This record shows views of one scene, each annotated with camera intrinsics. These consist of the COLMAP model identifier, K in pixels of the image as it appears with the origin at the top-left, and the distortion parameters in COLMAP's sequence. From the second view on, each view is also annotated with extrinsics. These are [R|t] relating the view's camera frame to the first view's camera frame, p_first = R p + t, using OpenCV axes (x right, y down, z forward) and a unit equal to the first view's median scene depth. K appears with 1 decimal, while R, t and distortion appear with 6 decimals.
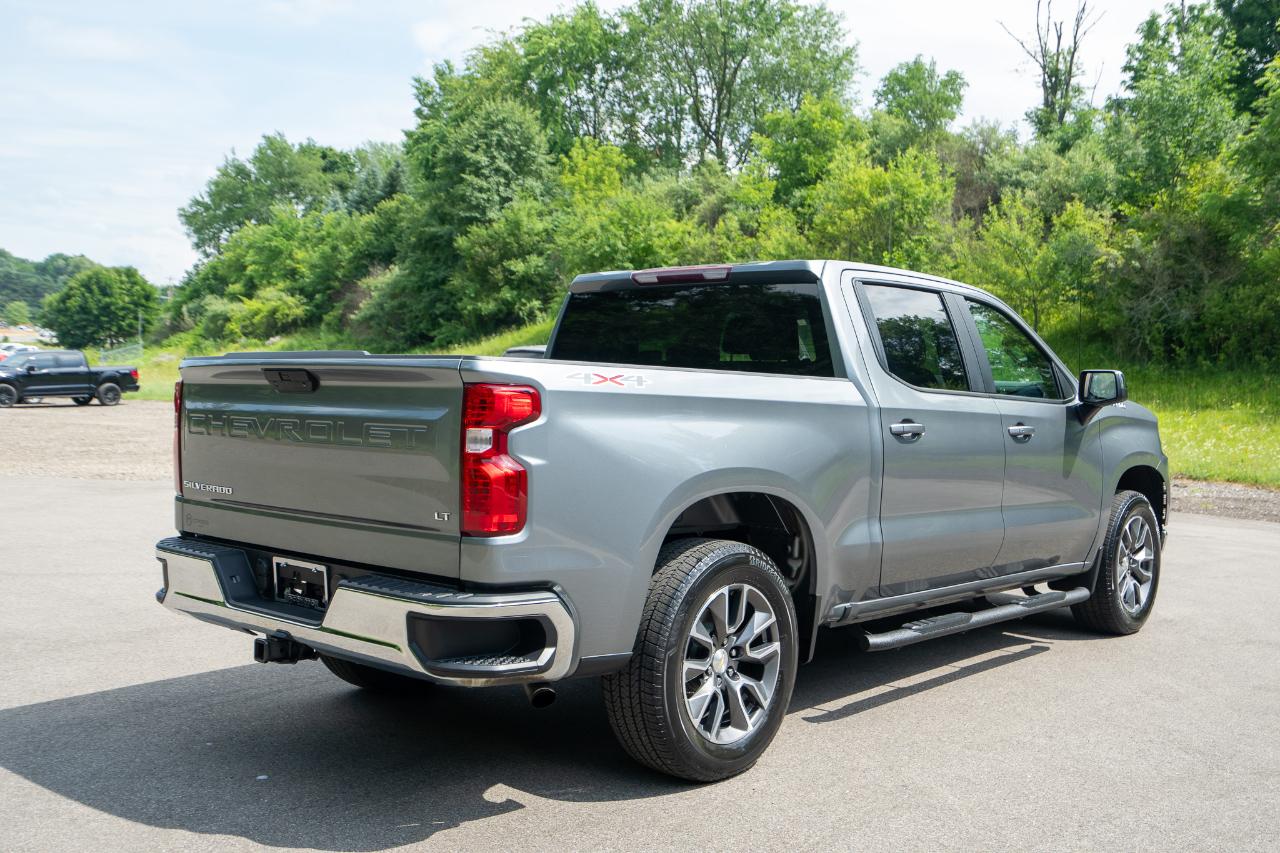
lens RADIAL K [[1267.4, 0, 640.0], [0, 1267.4, 426.5], [0, 0, 1]] dist [0.025698, -0.008714]
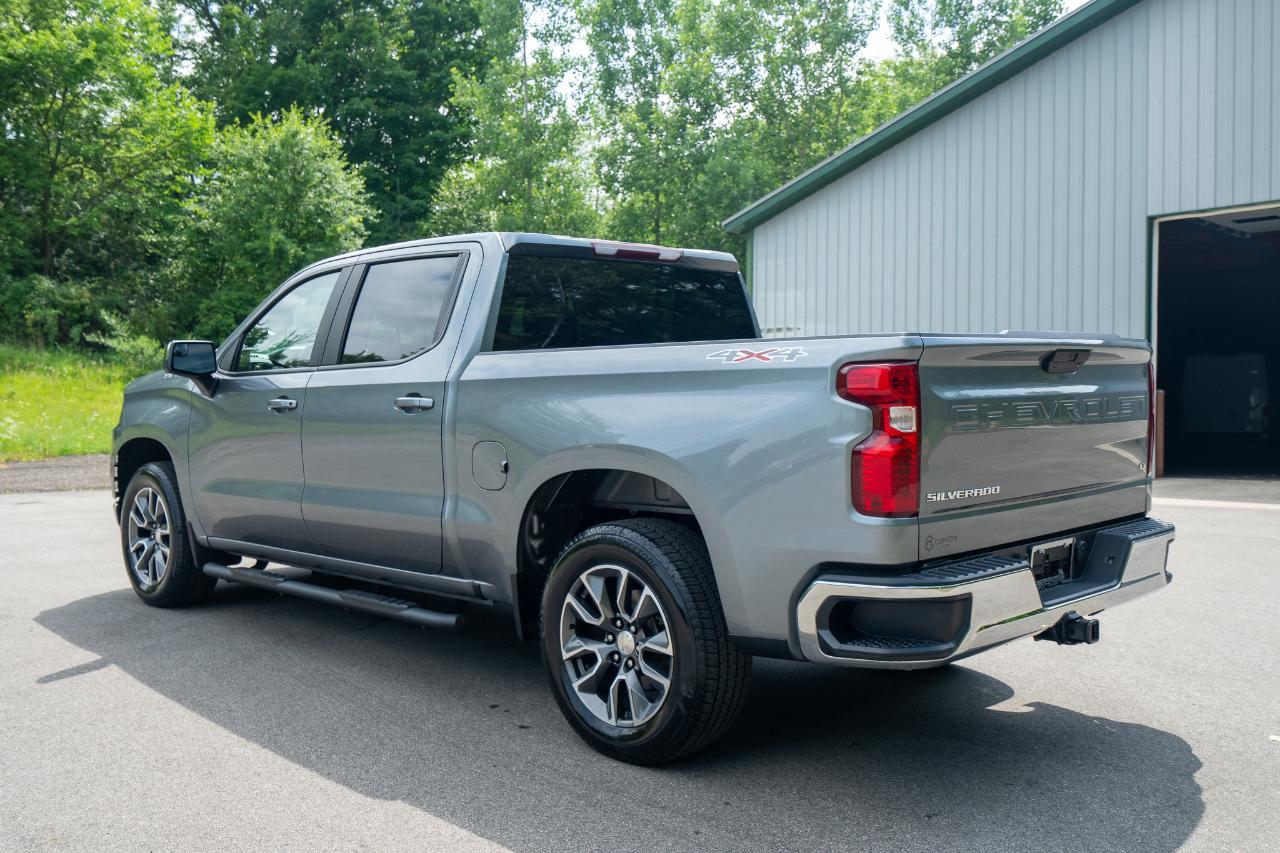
lens RADIAL K [[1207.1, 0, 640.0], [0, 1207.1, 426.5], [0, 0, 1]] dist [0.010415, 0.002870]
pose [[0.050308, -0.067910, 0.996422, -0.160325], [0.038196, 0.997087, 0.066027, -0.007614], [-0.998003, 0.034737, 0.052756, 0.166657]]
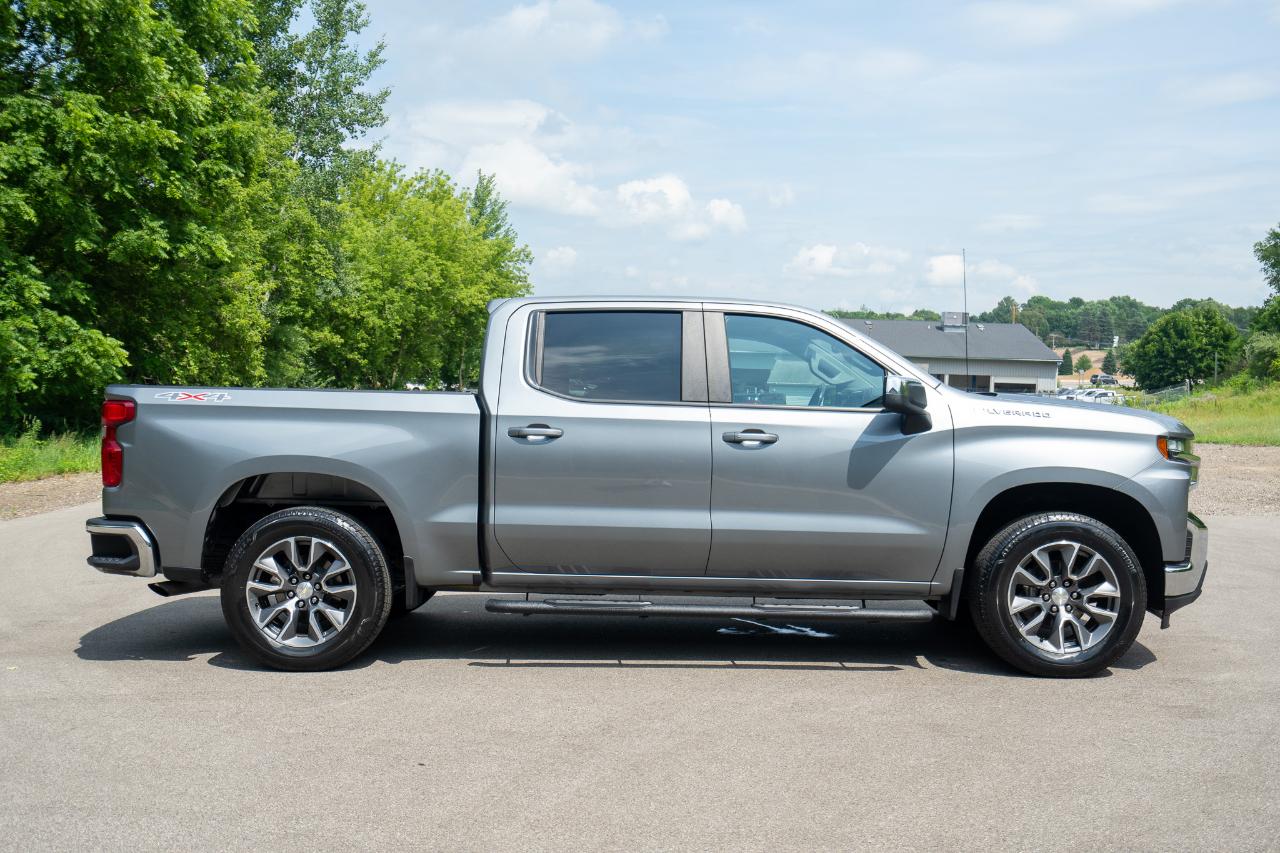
lens RADIAL K [[1267.4, 0, 640.0], [0, 1267.4, 426.5], [0, 0, 1]] dist [0.025698, -0.008714]
pose [[0.642832, -0.009191, -0.765952, 0.196589], [-0.017381, 0.999496, -0.026581, 0.004210], [0.765810, 0.030400, 0.642348, 0.049853]]
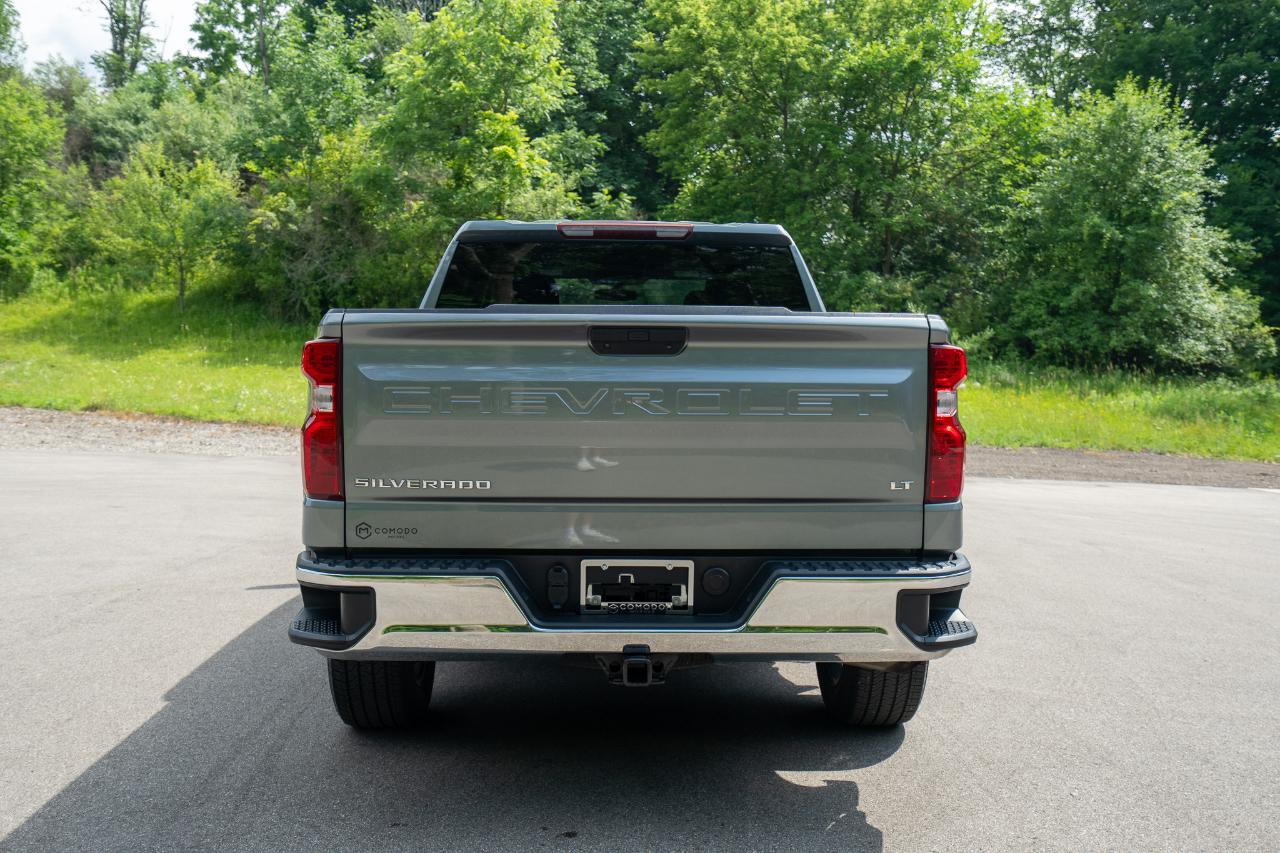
lens RADIAL K [[1267.4, 0, 640.0], [0, 1267.4, 426.5], [0, 0, 1]] dist [0.025698, -0.008714]
pose [[0.722758, -0.048597, 0.689391, -0.110455], [0.026937, 0.998748, 0.042164, -0.002083], [-0.690576, -0.011904, 0.723162, 0.053380]]
